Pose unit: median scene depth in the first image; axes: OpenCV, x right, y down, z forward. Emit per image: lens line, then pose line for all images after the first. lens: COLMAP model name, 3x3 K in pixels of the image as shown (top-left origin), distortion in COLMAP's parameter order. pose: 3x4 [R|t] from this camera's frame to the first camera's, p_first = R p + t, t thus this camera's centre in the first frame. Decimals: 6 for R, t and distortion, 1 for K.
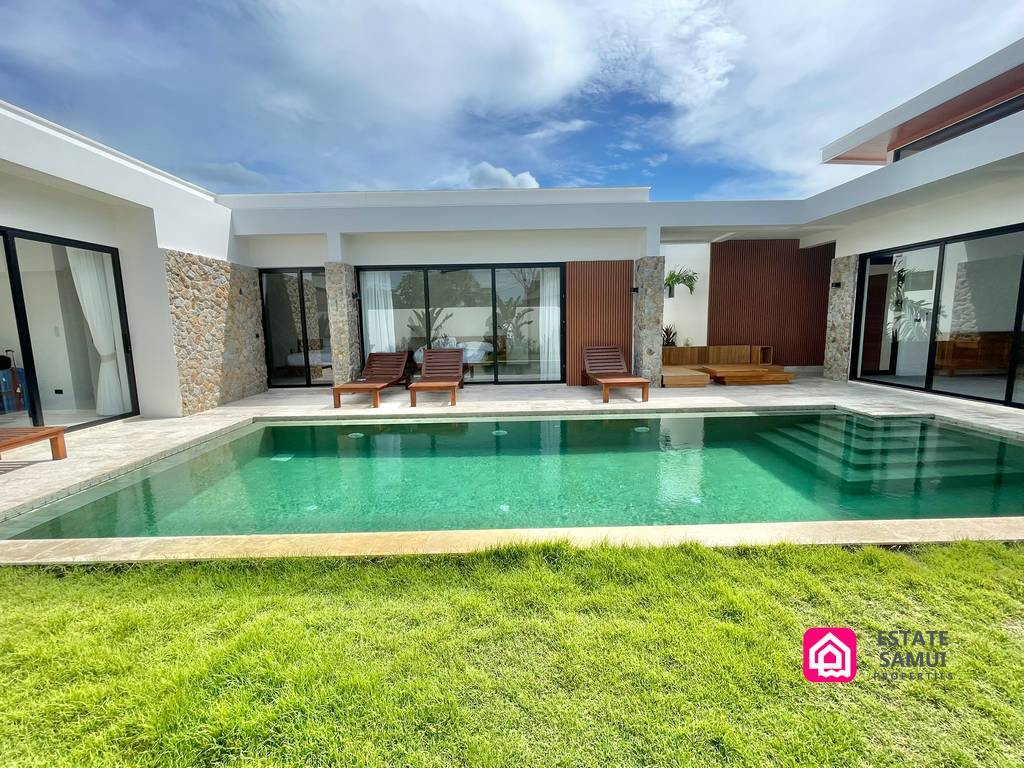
lens RADIAL K [[452.9, 0, 512.0], [0, 452.9, 384.0], [0, 0, 1]] dist [0.003141, 0.000335]
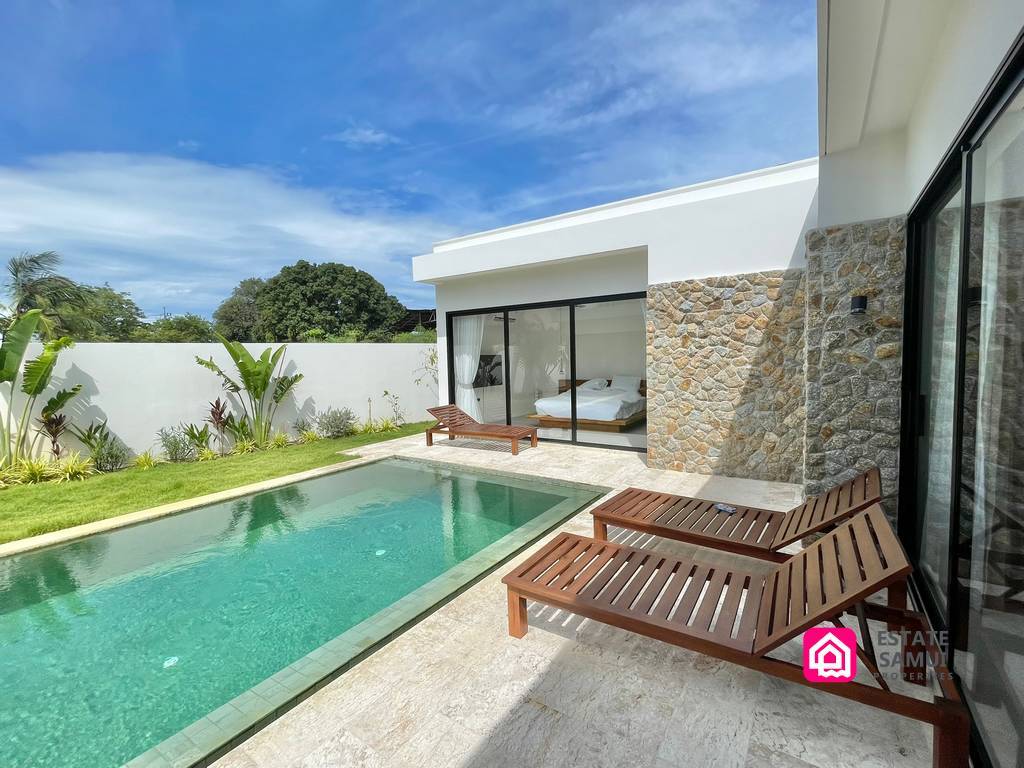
lens RADIAL K [[452.9, 0, 512.0], [0, 452.9, 384.0], [0, 0, 1]] dist [0.003141, 0.000335]
pose [[-0.582133, 0.086643, -0.808464, 0.142718], [-0.074386, 0.984462, 0.159066, -0.200375], [0.809684, 0.152736, -0.566643, 1.176806]]
